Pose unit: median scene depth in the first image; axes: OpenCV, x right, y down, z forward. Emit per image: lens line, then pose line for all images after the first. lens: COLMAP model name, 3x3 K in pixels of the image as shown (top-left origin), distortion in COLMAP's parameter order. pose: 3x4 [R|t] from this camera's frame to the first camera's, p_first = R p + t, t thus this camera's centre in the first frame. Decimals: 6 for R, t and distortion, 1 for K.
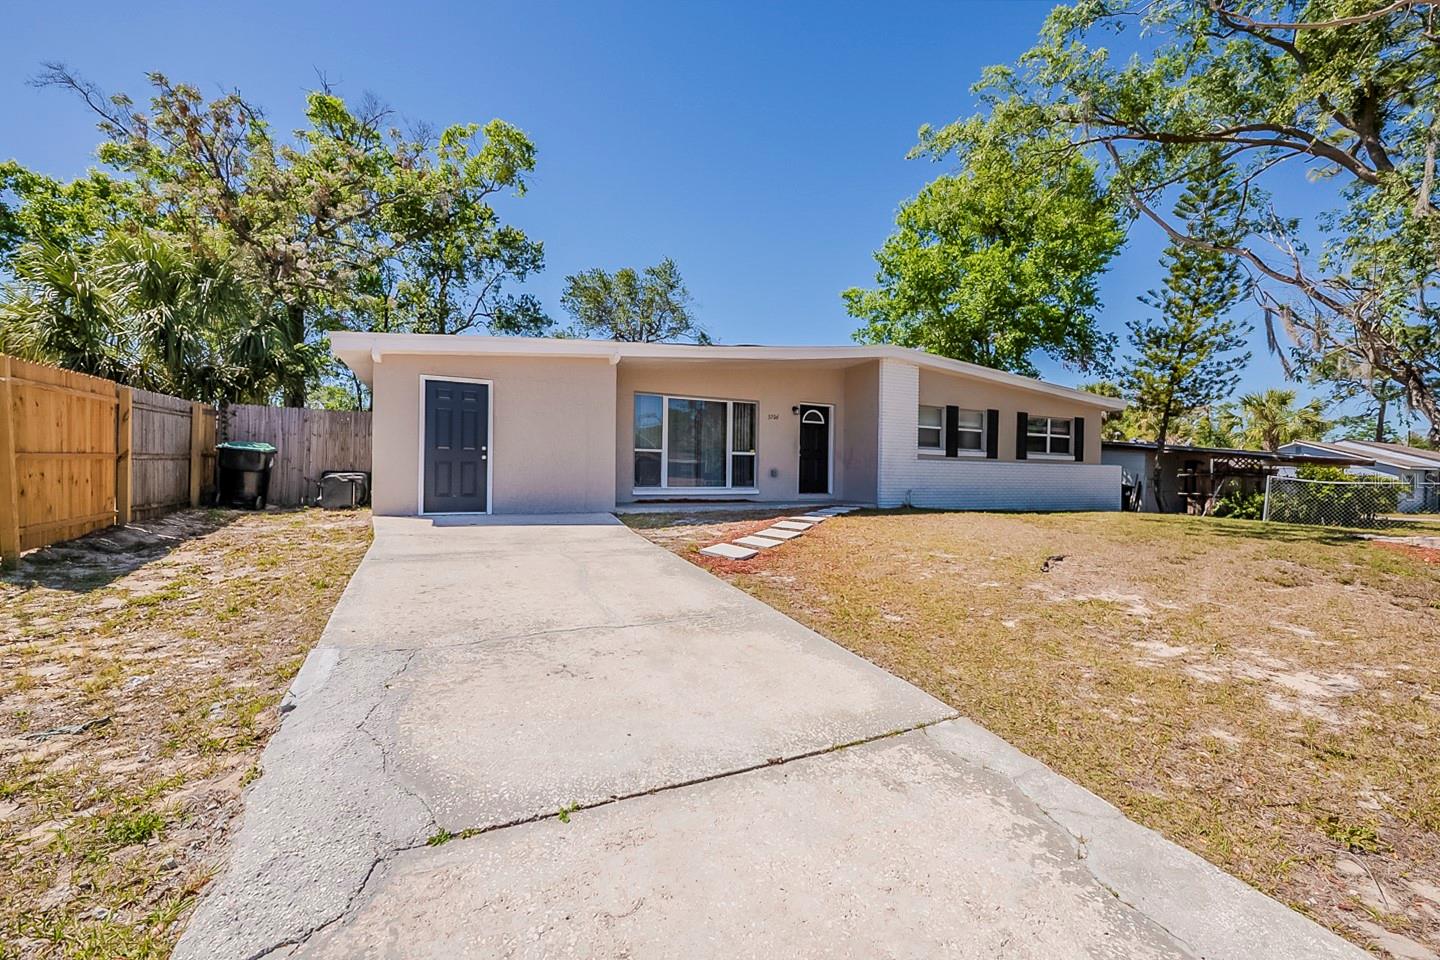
lens RADIAL K [[577.8, 0, 716.6], [0, 577.8, 471.6], [0, 0, 1]] dist [-0.018474, -0.000644]
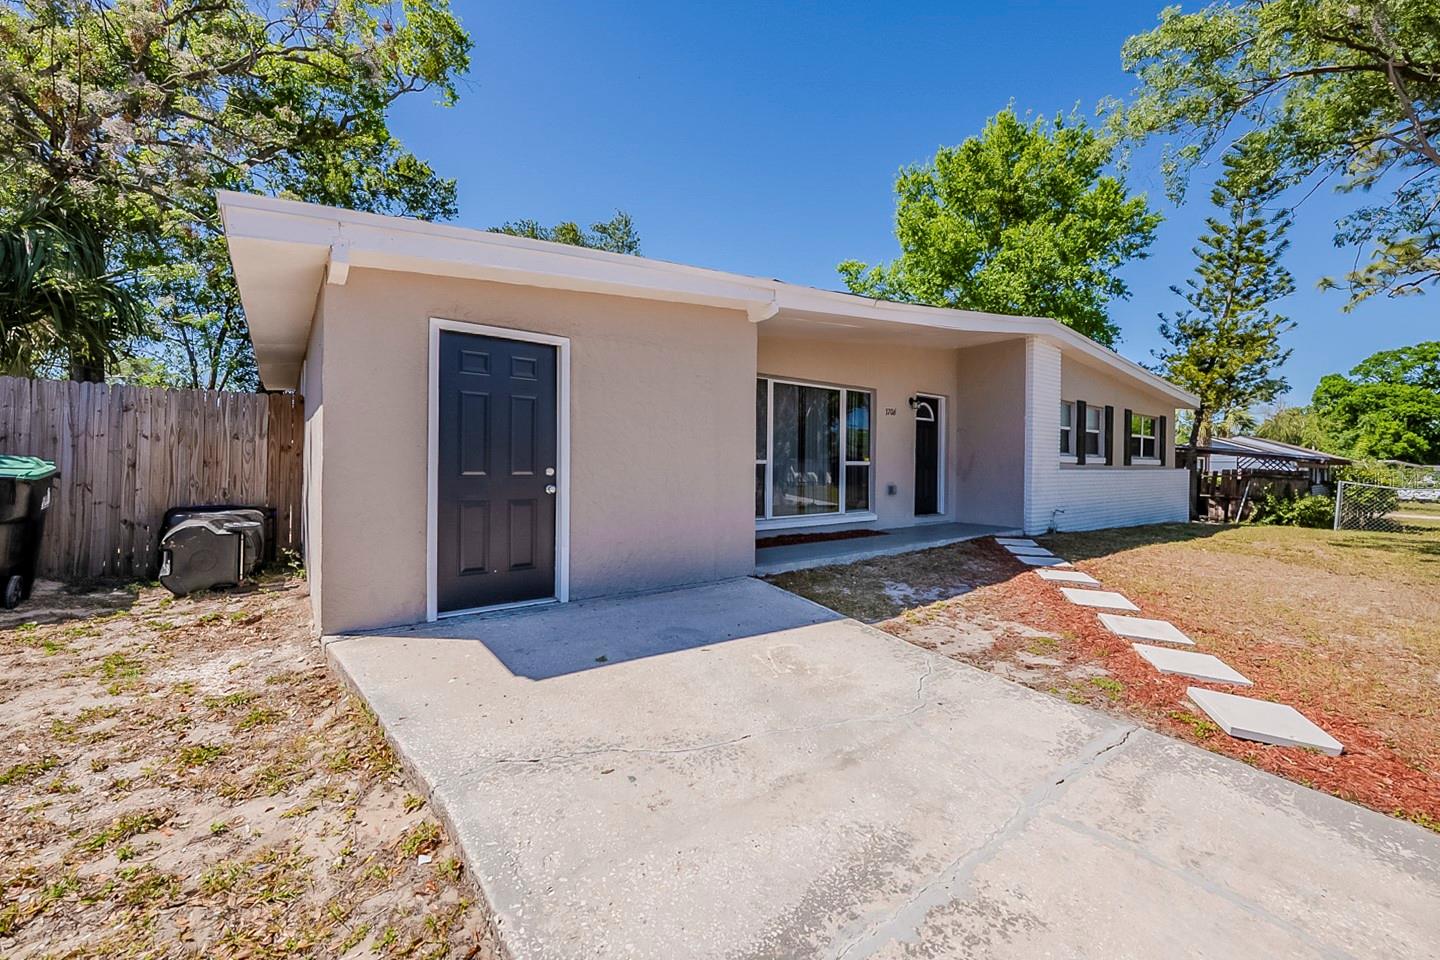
lens RADIAL K [[583.0, 0, 719.7], [0, 583.0, 460.9], [0, 0, 1]] dist [-0.023024, 0.000438]
pose [[0.978229, -0.003322, 0.207504, -0.236935], [0.002684, 0.999991, 0.003356, -0.033382], [-0.207513, -0.002726, 0.978228, 0.306279]]
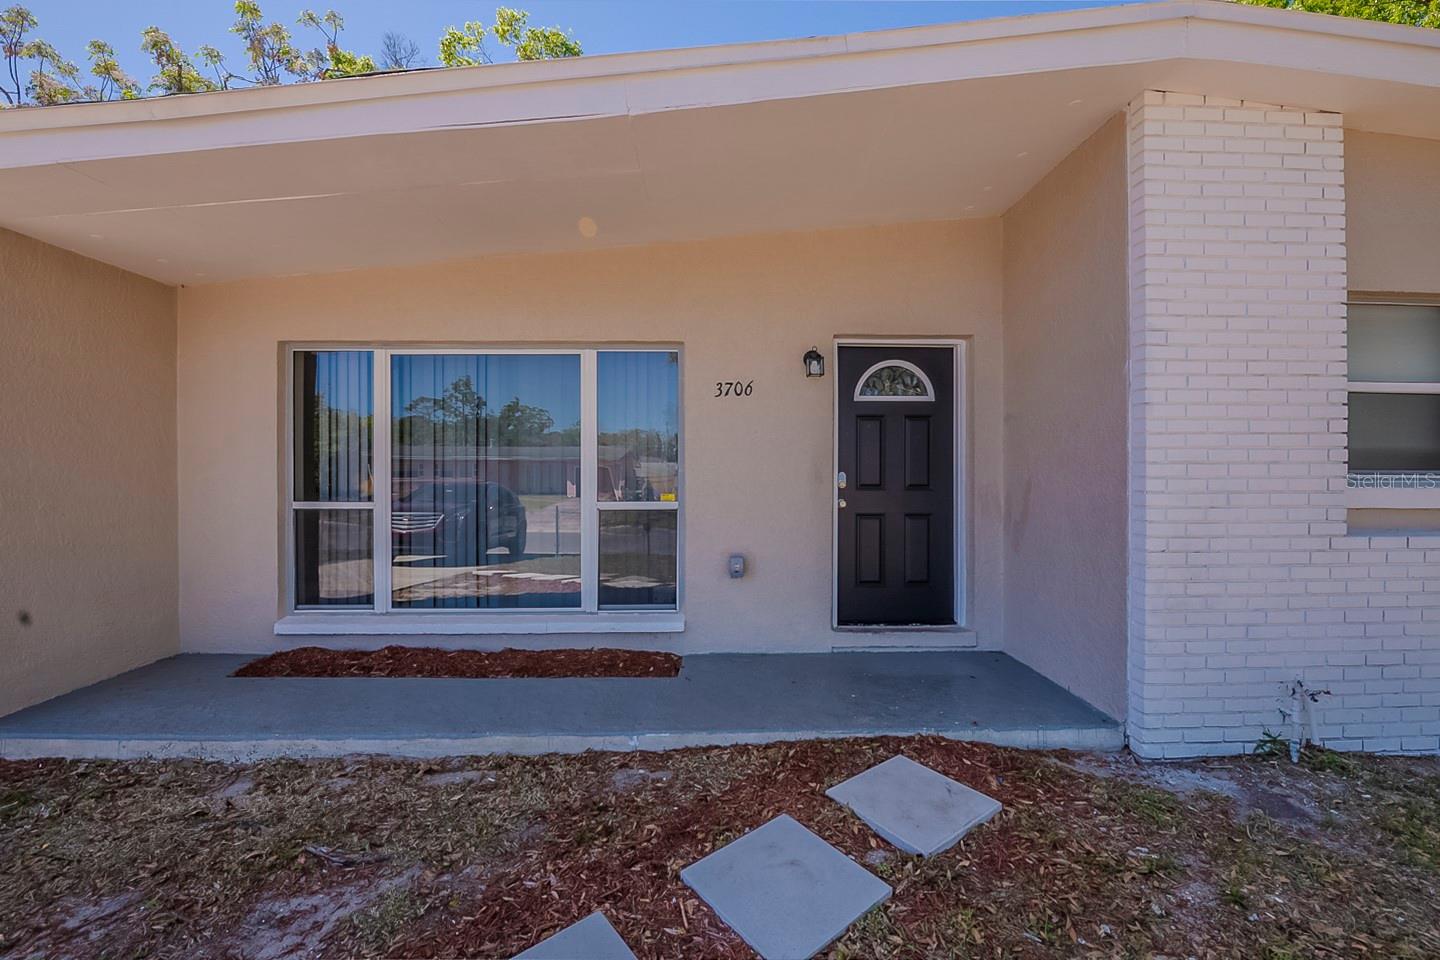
lens RADIAL K [[577.8, 0, 716.6], [0, 577.8, 471.6], [0, 0, 1]] dist [-0.018474, -0.000644]
pose [[0.917446, -0.013970, -0.397614, 0.195384], [0.016581, 0.999858, 0.003128, -0.046078], [0.397514, -0.009462, 0.917547, 0.643131]]
